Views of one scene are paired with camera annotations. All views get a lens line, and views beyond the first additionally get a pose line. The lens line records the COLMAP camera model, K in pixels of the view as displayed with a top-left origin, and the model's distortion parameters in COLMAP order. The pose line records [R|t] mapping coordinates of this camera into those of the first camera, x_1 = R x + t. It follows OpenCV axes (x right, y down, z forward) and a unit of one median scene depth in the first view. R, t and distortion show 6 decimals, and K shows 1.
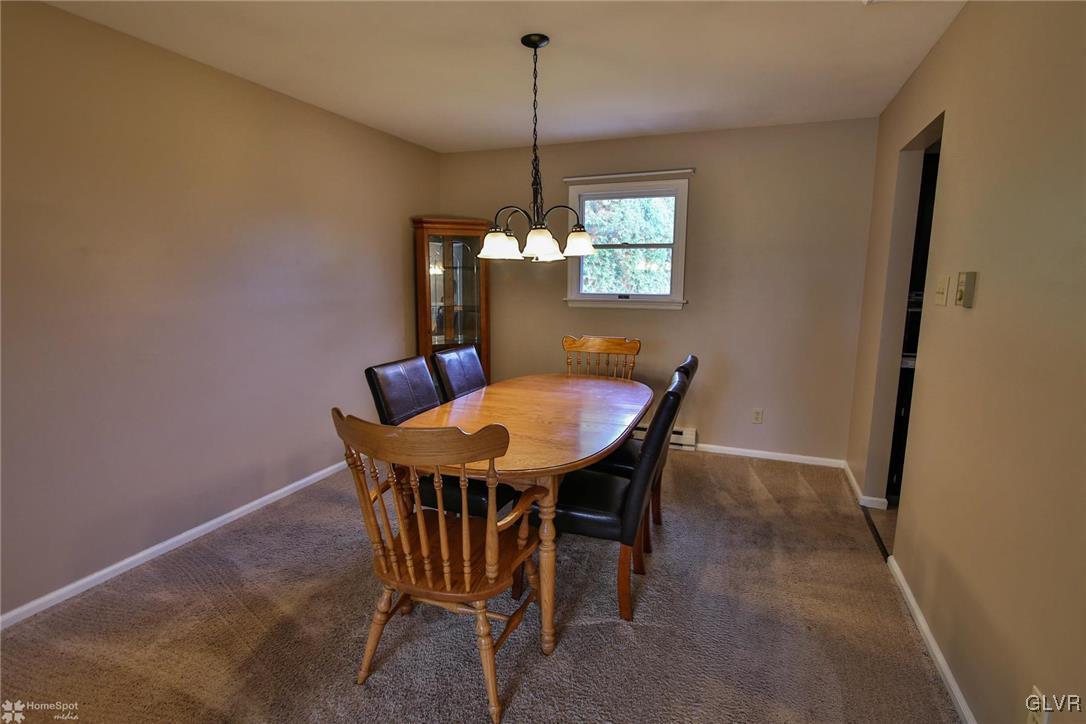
lens RADIAL K [[532.2, 0, 543.6], [0, 532.2, 365.2], [0, 0, 1]] dist [-0.016635, 0.000342]
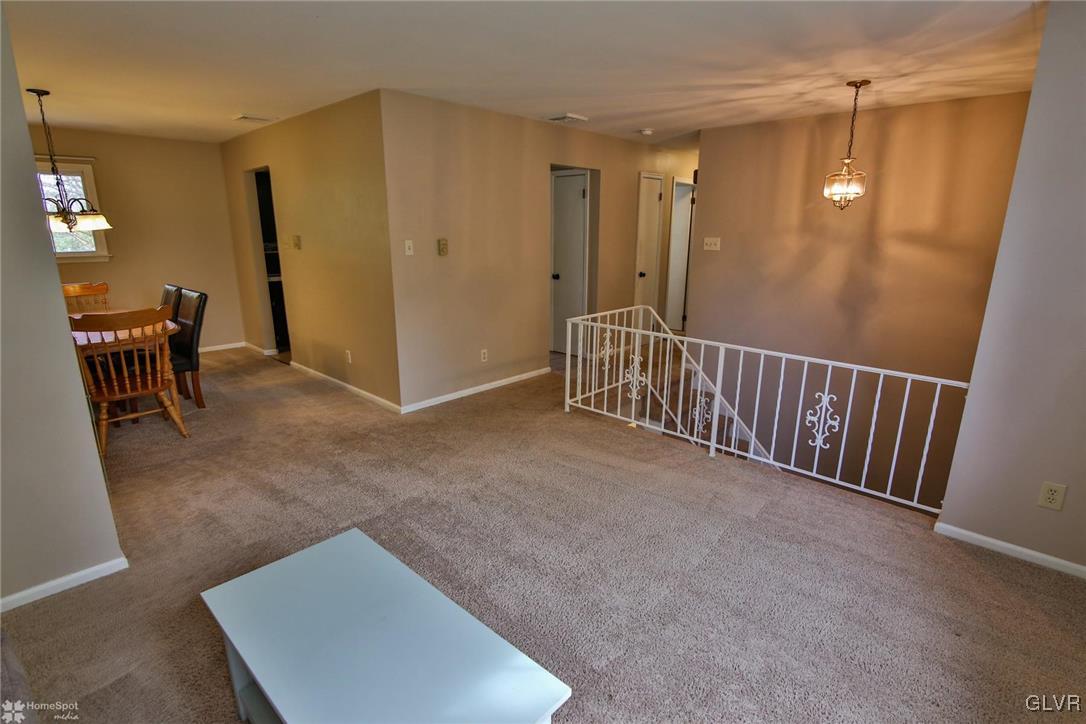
lens RADIAL K [[532.2, 0, 543.6], [0, 532.2, 365.2], [0, 0, 1]] dist [-0.016635, 0.000342]
pose [[0.367491, -0.239076, 0.898773, -1.050558], [0.150076, 0.968974, 0.196386, 0.098000], [-0.917838, 0.062715, 0.391969, -0.939058]]
